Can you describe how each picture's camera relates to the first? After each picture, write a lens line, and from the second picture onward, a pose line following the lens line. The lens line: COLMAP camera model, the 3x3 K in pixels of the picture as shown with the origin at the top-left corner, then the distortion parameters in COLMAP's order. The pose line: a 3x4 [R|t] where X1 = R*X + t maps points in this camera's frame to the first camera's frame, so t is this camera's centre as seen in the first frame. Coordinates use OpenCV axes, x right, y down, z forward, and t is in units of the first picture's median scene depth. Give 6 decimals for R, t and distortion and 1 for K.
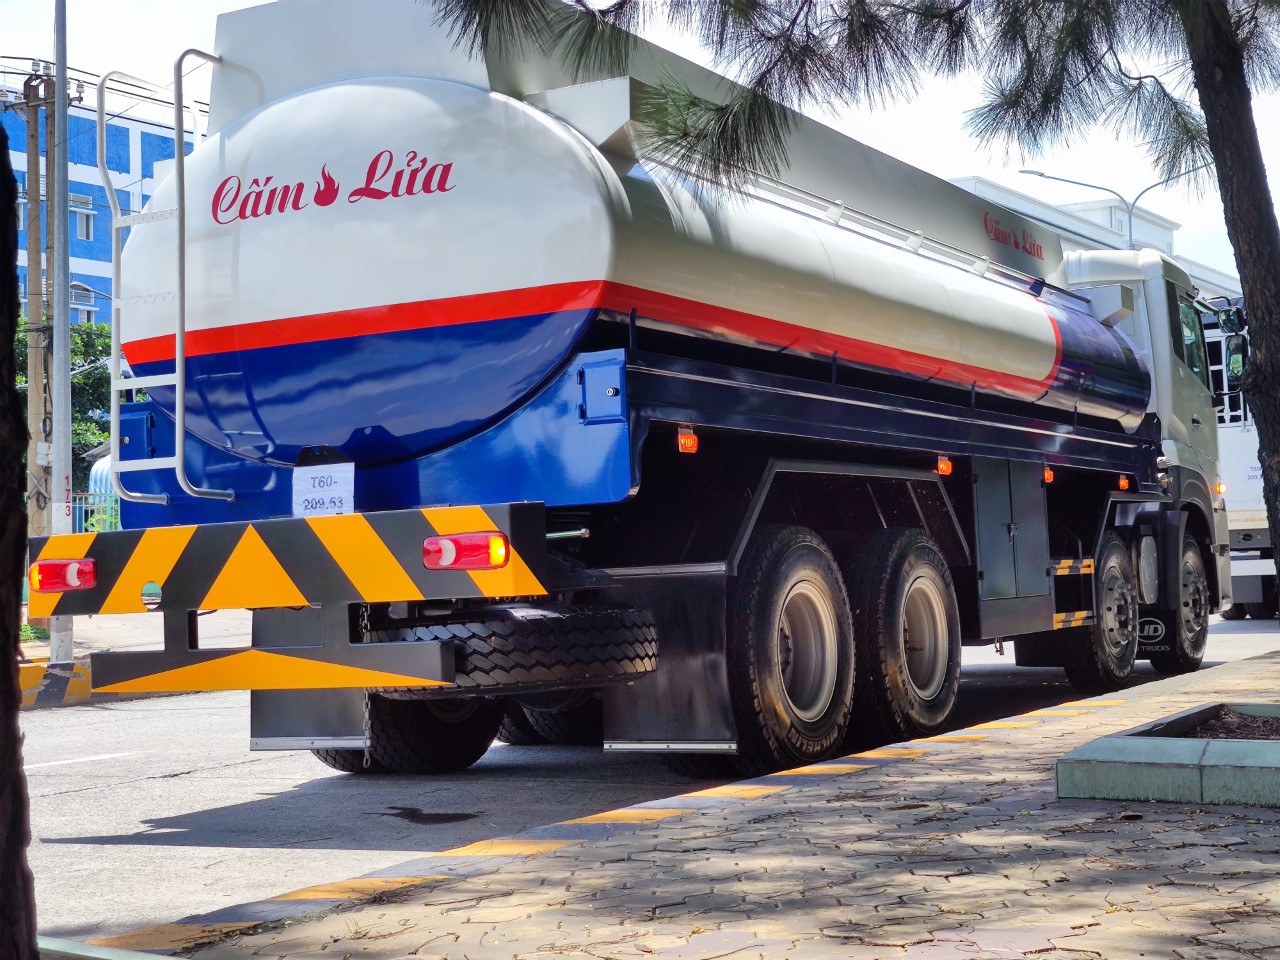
lens RADIAL K [[1845.5, 0, 645.9], [0, 1845.5, 490.8], [0, 0, 1]] dist [0.187204, 0.000000]
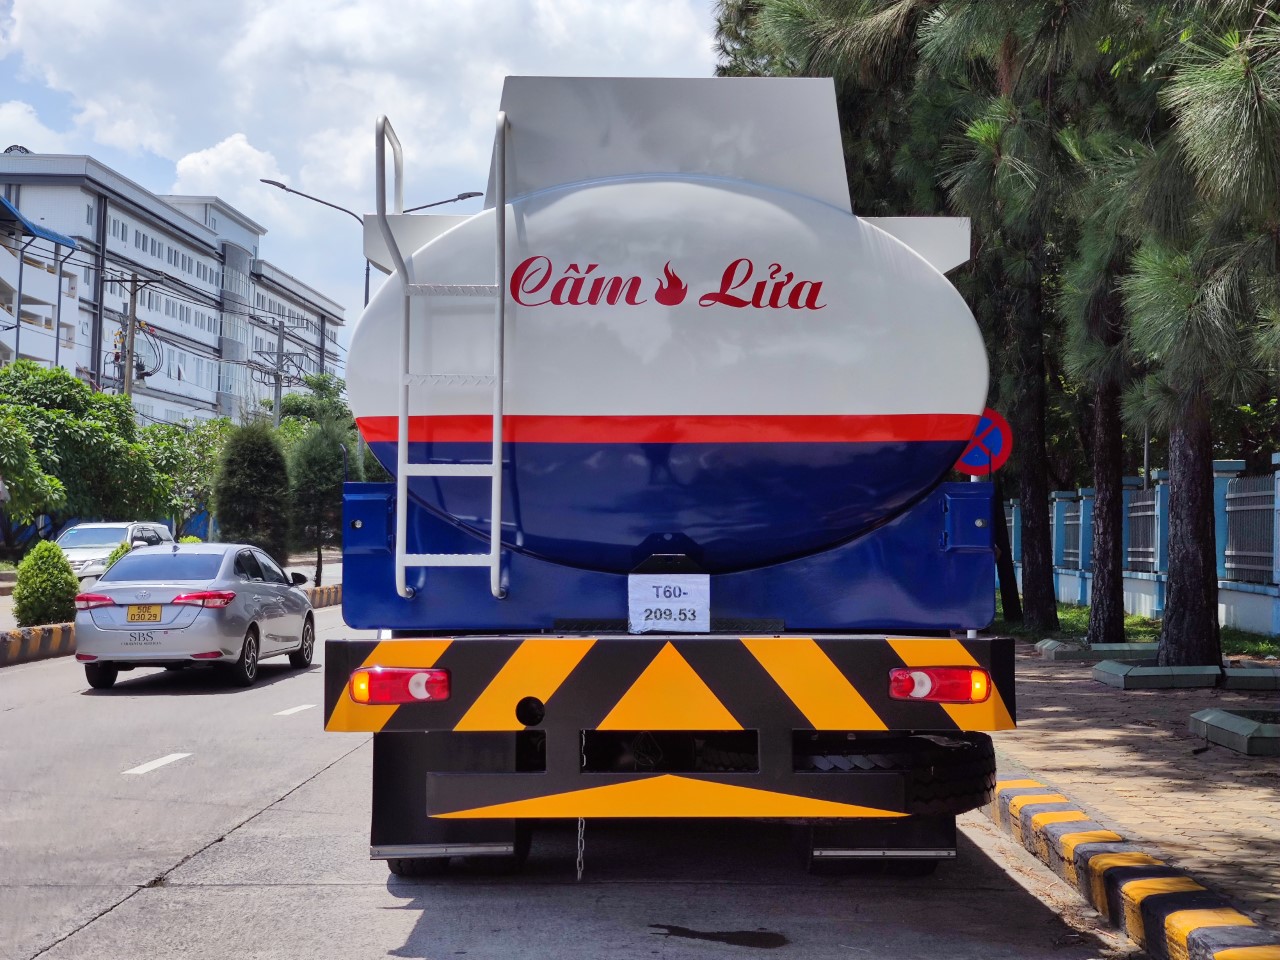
lens RADIAL K [[1845.5, 0, 647.2], [0, 1845.5, 468.8], [0, 0, 1]] dist [0.187204, 0.000000]
pose [[0.870125, 0.064852, 0.488545, -0.655384], [-0.061803, 0.997837, -0.022384, -0.046266], [-0.488940, -0.010717, 0.872252, 0.168307]]
